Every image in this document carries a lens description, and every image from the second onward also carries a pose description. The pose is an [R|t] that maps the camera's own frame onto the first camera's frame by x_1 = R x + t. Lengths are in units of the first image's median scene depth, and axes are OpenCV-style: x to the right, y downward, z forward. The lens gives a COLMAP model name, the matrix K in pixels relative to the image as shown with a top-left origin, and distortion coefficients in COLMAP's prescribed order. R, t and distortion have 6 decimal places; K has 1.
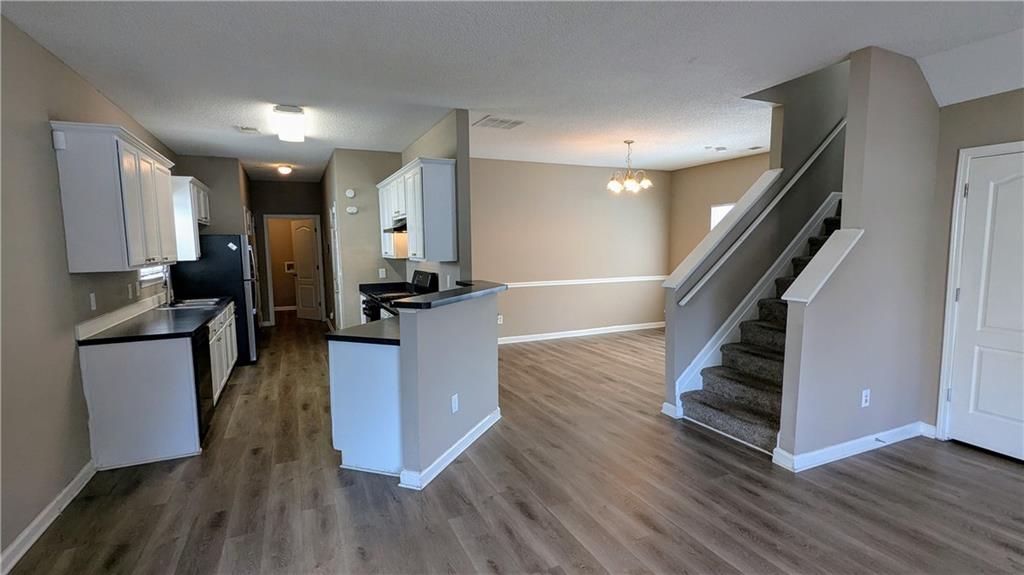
lens RADIAL K [[477.4, 0, 512.0], [0, 477.4, 287.5], [0, 0, 1]] dist [-0.001141, -0.000011]
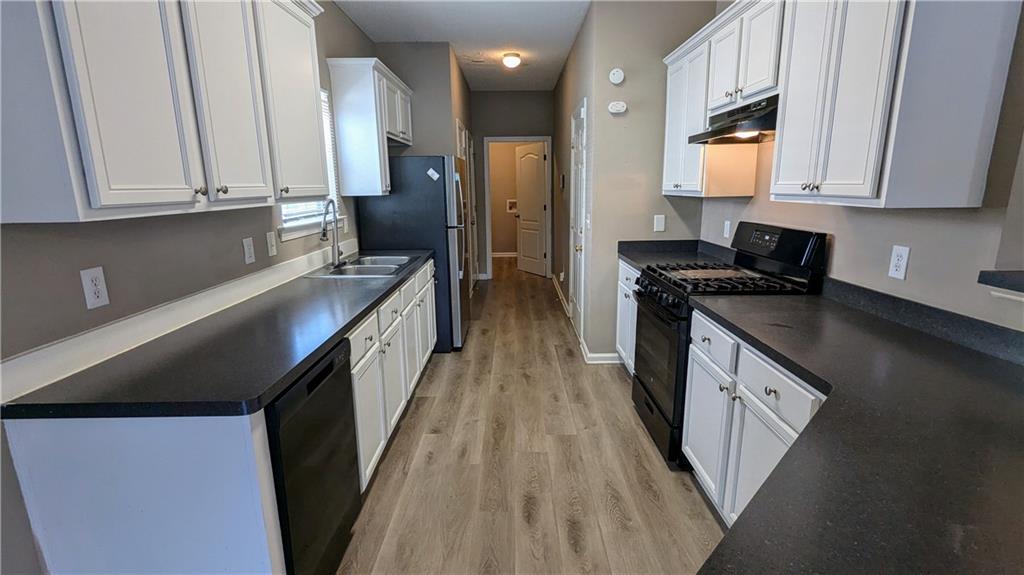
lens RADIAL K [[477.4, 0, 512.0], [0, 477.4, 287.5], [0, 0, 1]] dist [-0.001141, -0.000011]
pose [[0.906588, 0.093261, -0.411584, -0.209244], [-0.040897, 0.990101, 0.134265, -0.025444], [0.420032, -0.104891, 0.901427, 0.448451]]
